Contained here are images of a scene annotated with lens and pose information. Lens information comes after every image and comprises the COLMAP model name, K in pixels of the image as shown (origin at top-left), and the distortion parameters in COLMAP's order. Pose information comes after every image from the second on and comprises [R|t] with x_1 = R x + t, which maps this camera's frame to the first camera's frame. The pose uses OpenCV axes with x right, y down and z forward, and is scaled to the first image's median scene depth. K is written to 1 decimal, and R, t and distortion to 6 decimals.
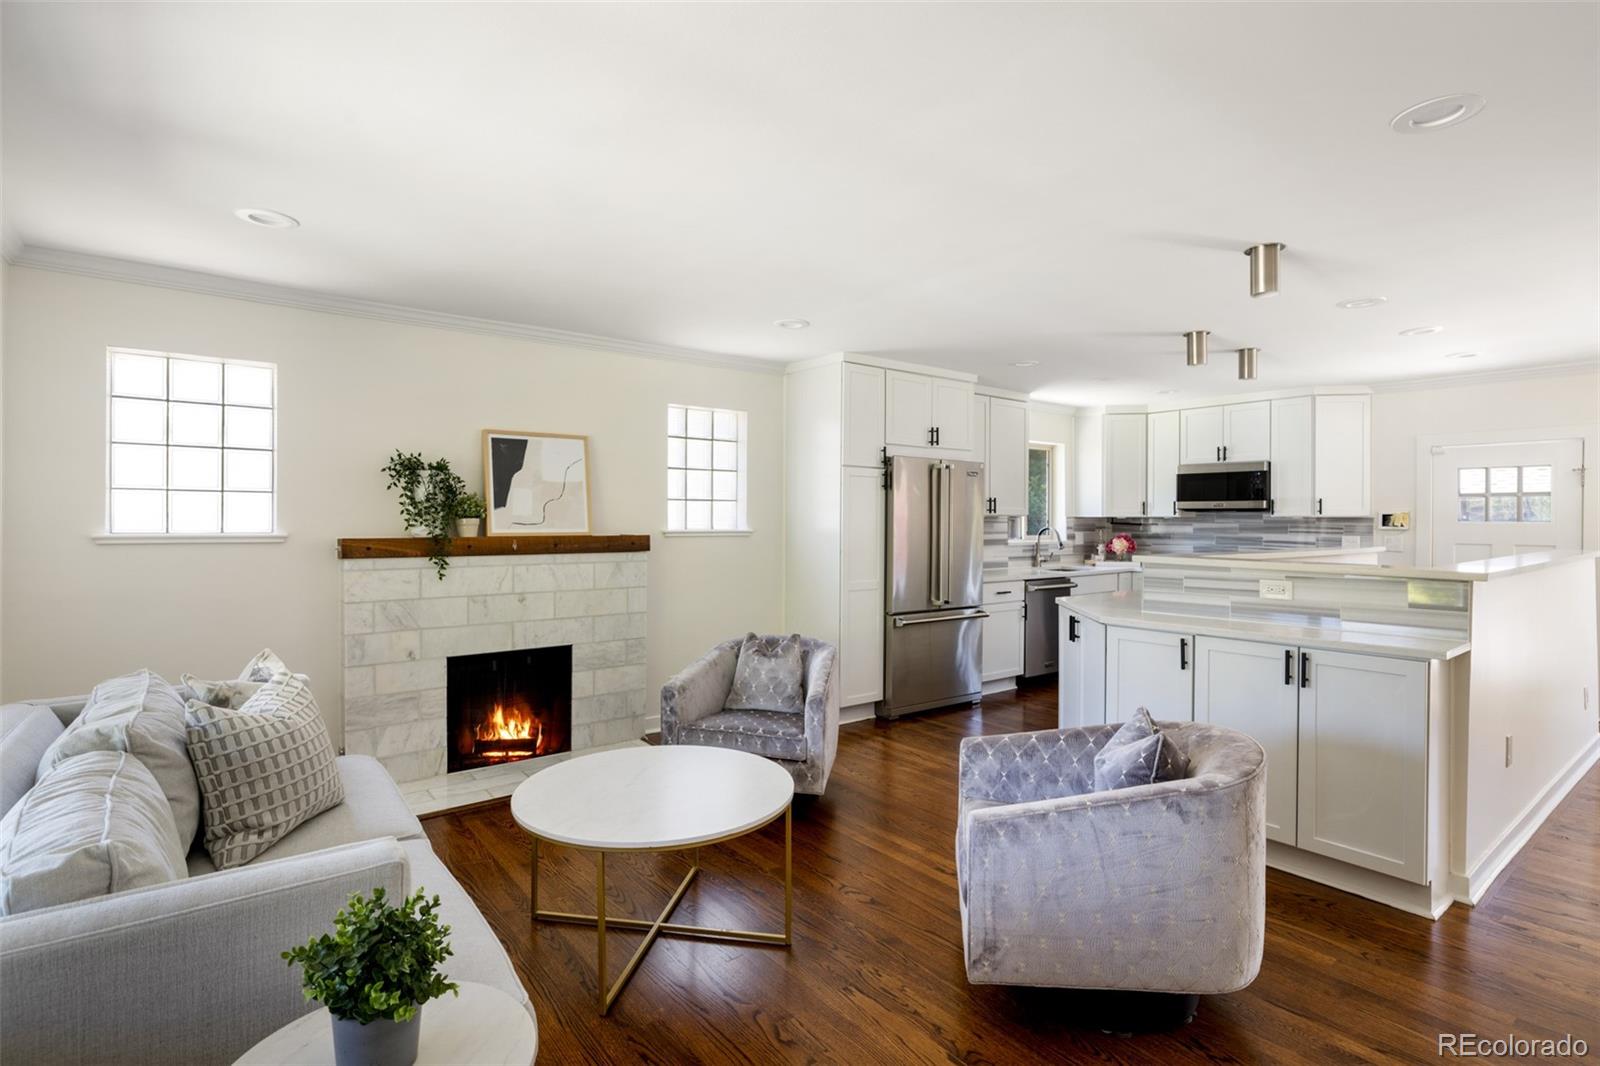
lens RADIAL K [[776.9, 0, 789.2], [0, 776.9, 516.2], [0, 0, 1]] dist [-0.001956, 0.001337]
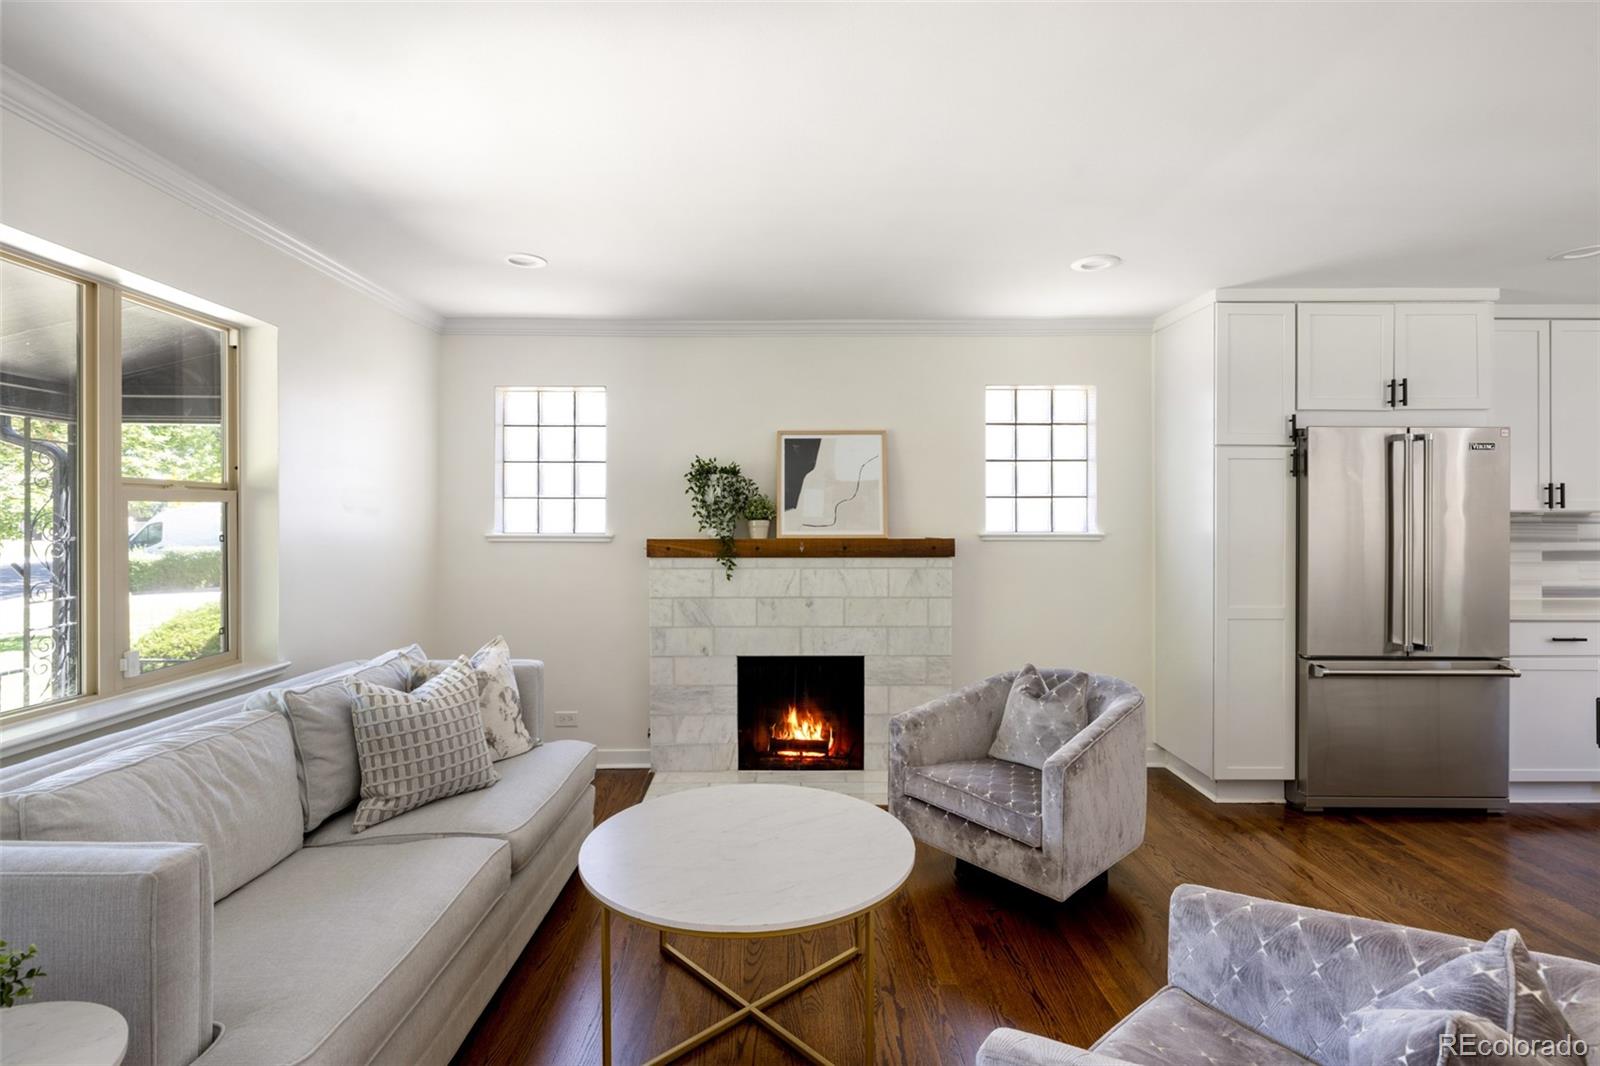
lens RADIAL K [[776.9, 0, 785.5], [0, 776.9, 513.3], [0, 0, 1]] dist [-0.001956, 0.001337]
pose [[0.797650, -0.008704, -0.603058, 0.179797], [0.005850, 0.999960, -0.006695, 0.000592], [0.603093, 0.001812, 0.797669, 0.175102]]
